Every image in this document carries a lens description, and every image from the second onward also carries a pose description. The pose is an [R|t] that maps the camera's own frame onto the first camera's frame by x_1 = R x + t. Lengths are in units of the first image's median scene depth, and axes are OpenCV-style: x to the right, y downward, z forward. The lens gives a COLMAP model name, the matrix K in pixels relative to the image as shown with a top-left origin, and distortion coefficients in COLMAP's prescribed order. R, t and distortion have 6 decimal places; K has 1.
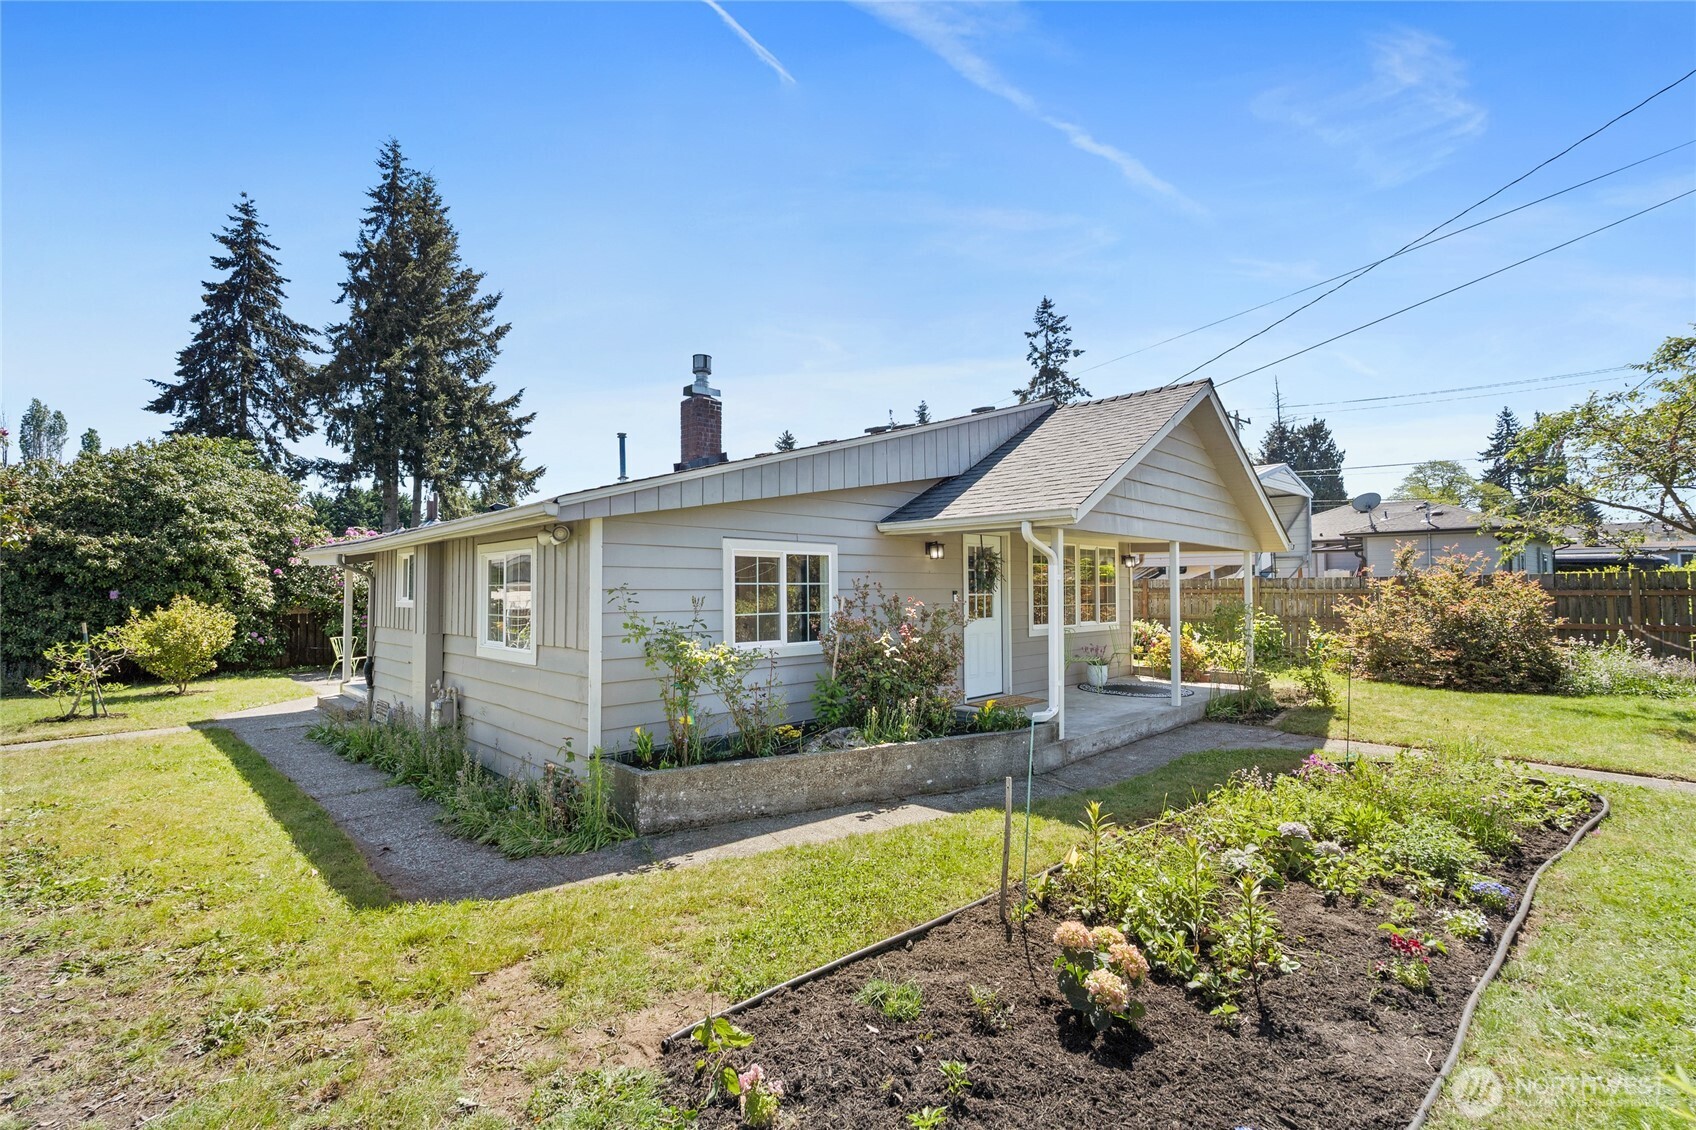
lens RADIAL K [[761.6, 0, 850.9], [0, 761.6, 558.9], [0, 0, 1]] dist [-0.000305, 0.000035]
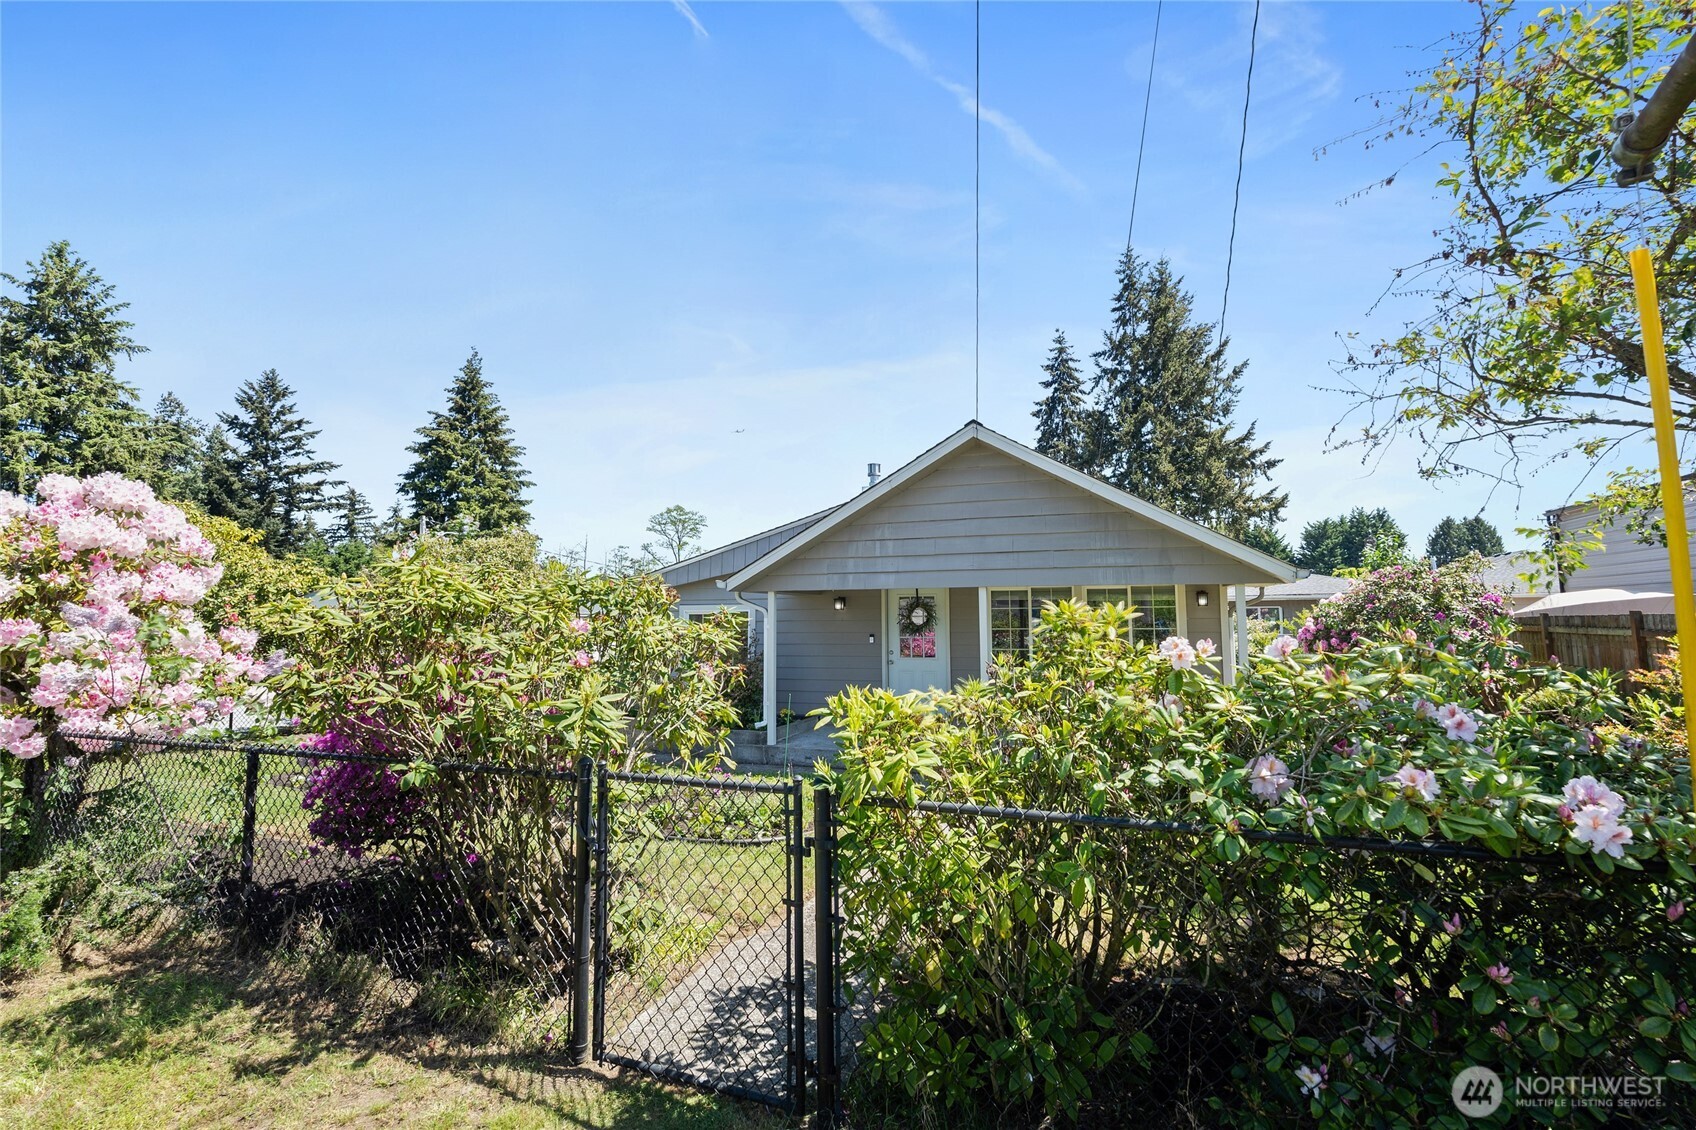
lens RADIAL K [[754.4, 0, 838.8], [0, 754.4, 538.6], [0, 0, 1]] dist [-0.004748, -0.000051]
pose [[0.414233, -0.098499, -0.904825, 0.231833], [0.040917, 0.995137, -0.089598, -0.001026], [0.909251, 0.000091, 0.416249, 0.079011]]
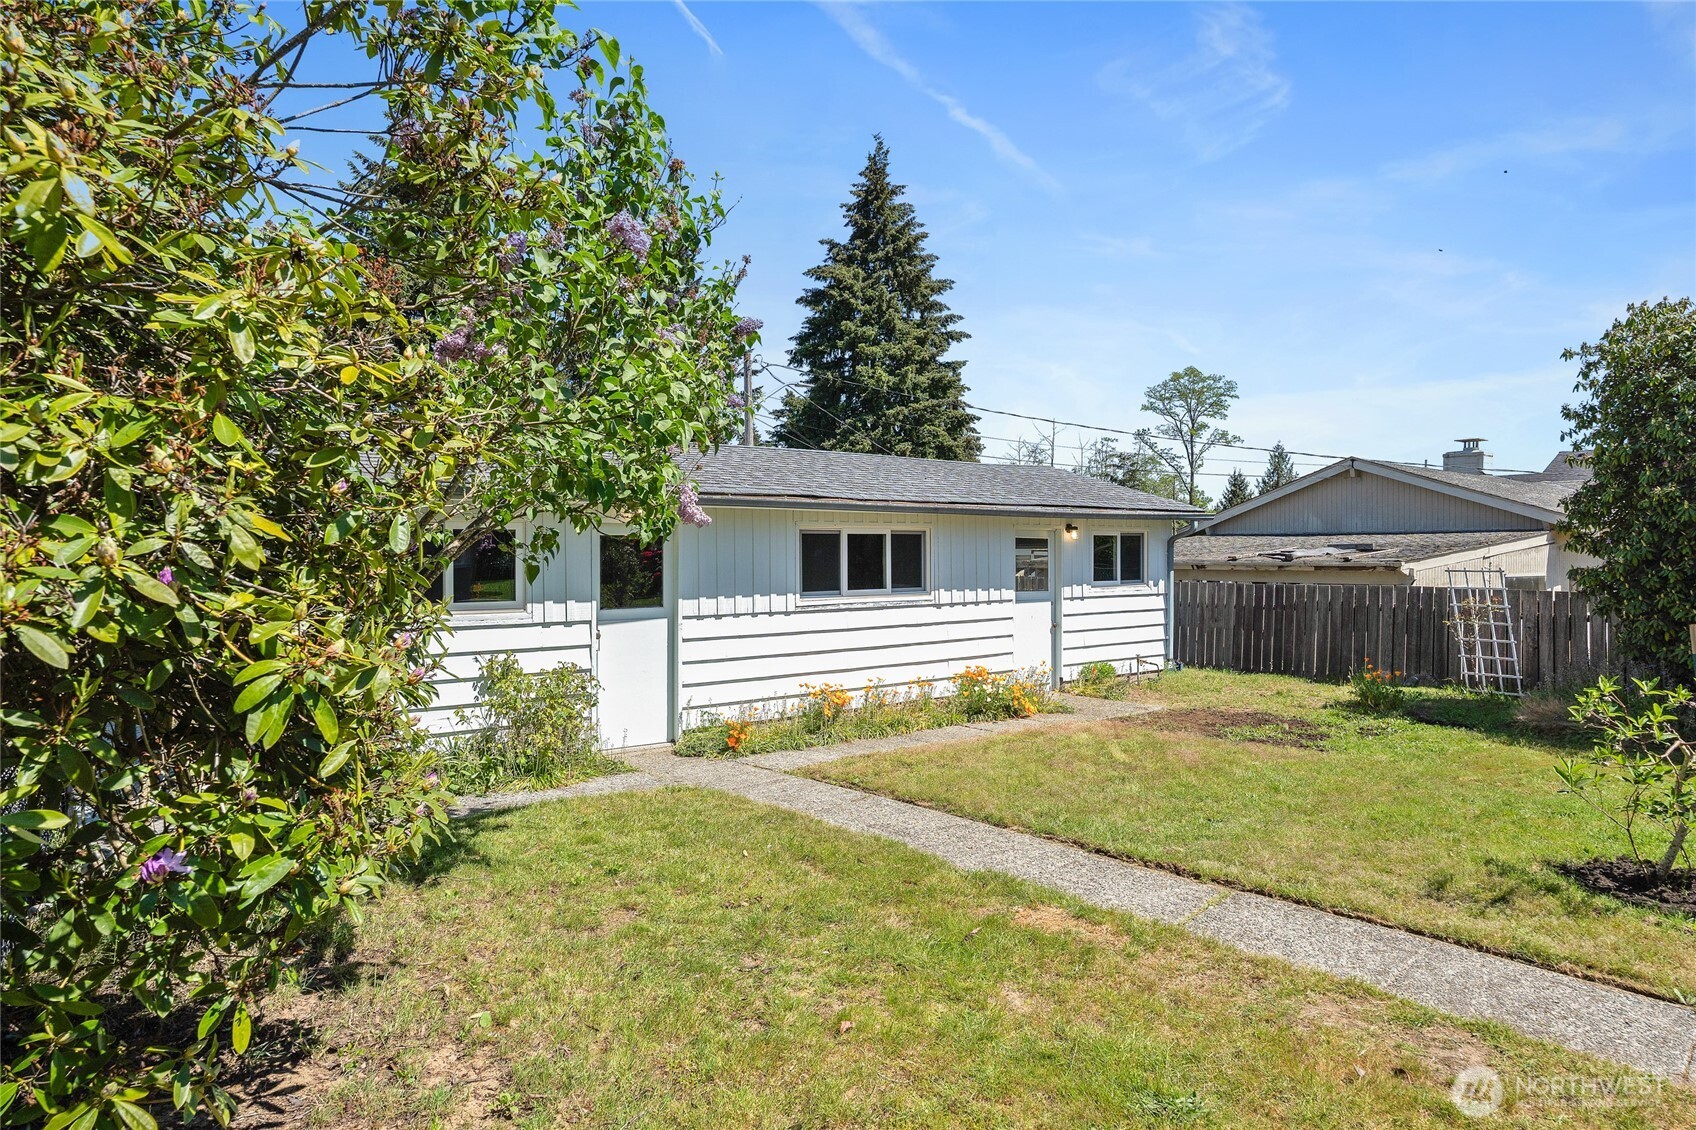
lens RADIAL K [[944.0, 0, 850.1], [0, 944.0, 583.4], [0, 0, 1]] dist [-0.001173, -0.000034]
pose [[-0.120422, 0.037714, -0.992006, -0.108311], [0.038749, 0.998695, 0.033264, 0.007161], [0.991966, -0.034434, -0.121726, 0.137888]]
